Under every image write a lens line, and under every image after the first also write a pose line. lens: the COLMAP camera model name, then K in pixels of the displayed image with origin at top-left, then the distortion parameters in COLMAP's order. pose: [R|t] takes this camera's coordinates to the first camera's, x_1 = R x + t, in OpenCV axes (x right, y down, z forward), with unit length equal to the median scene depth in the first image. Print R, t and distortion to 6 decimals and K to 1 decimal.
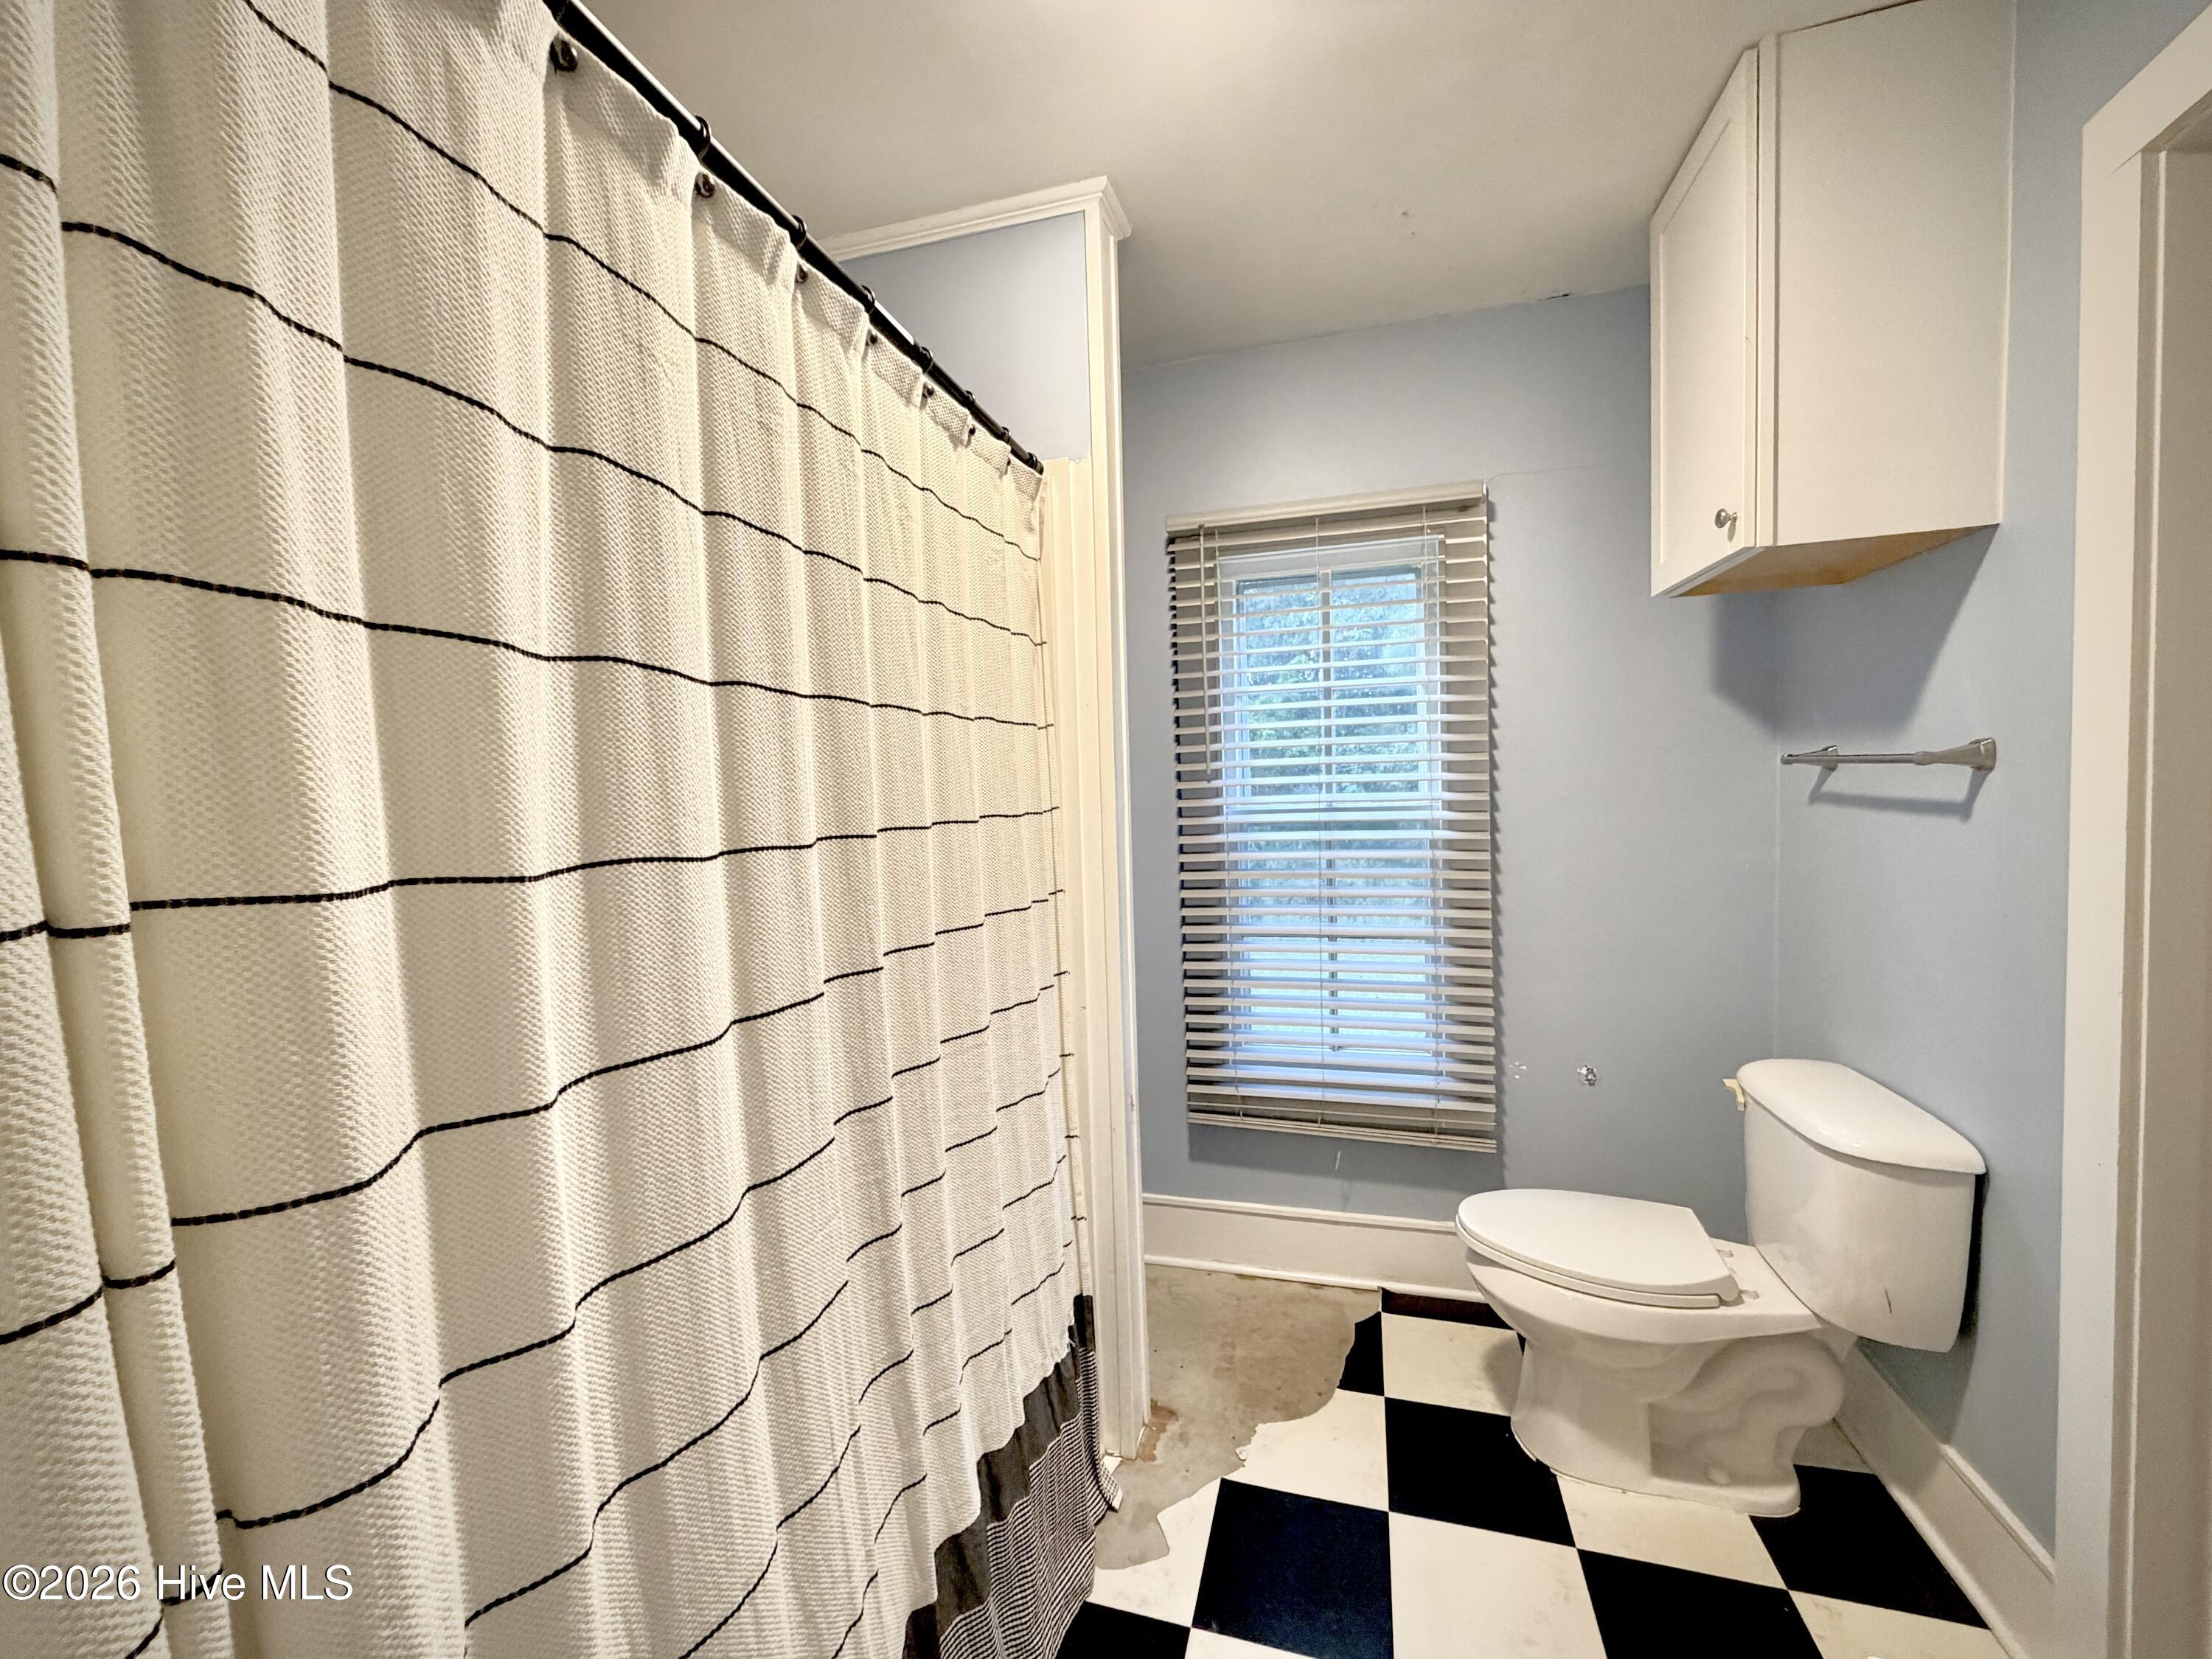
lens RADIAL K [[860.4, 0, 1102.2], [0, 860.4, 829.3], [0, 0, 1]] dist [0.009797, -0.016168]
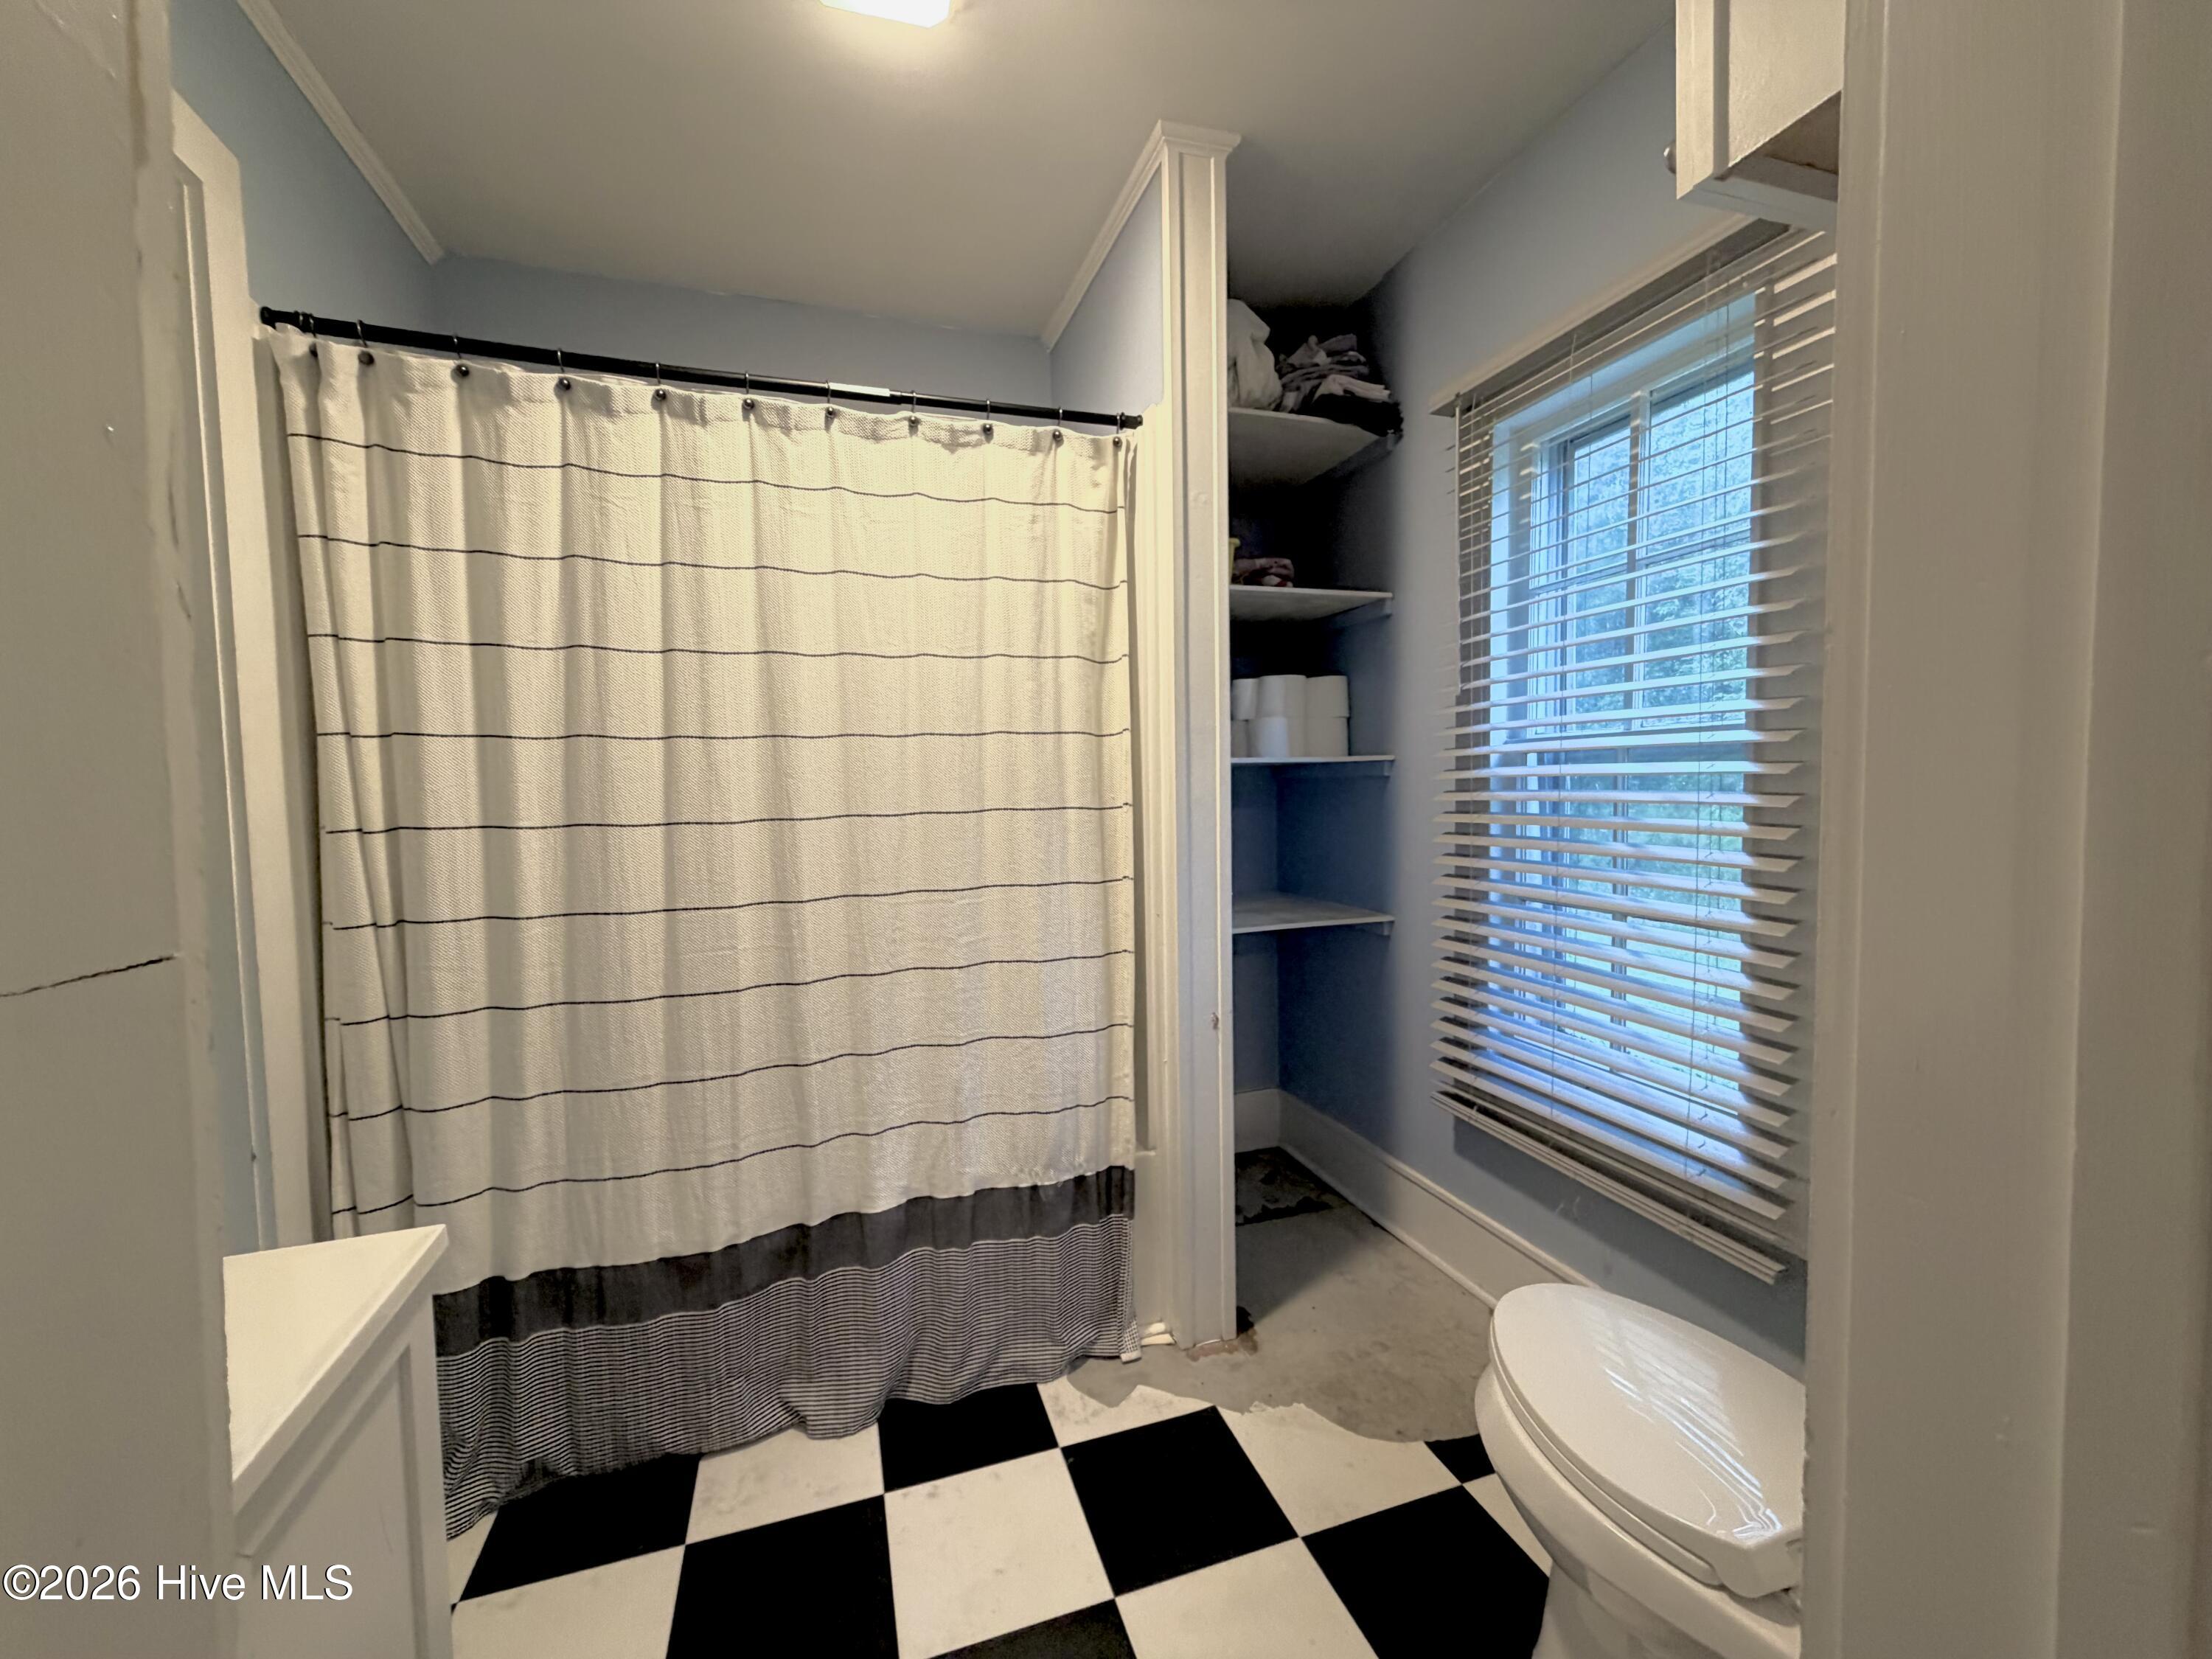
lens RADIAL K [[860.4, 0, 1102.2], [0, 860.4, 829.3], [0, 0, 1]] dist [0.009797, -0.016168]
pose [[0.573168, 0.063348, -0.816986, 0.867549], [-0.035439, 0.997991, 0.052521, 0.047882], [0.818671, -0.001150, 0.574261, 0.340859]]
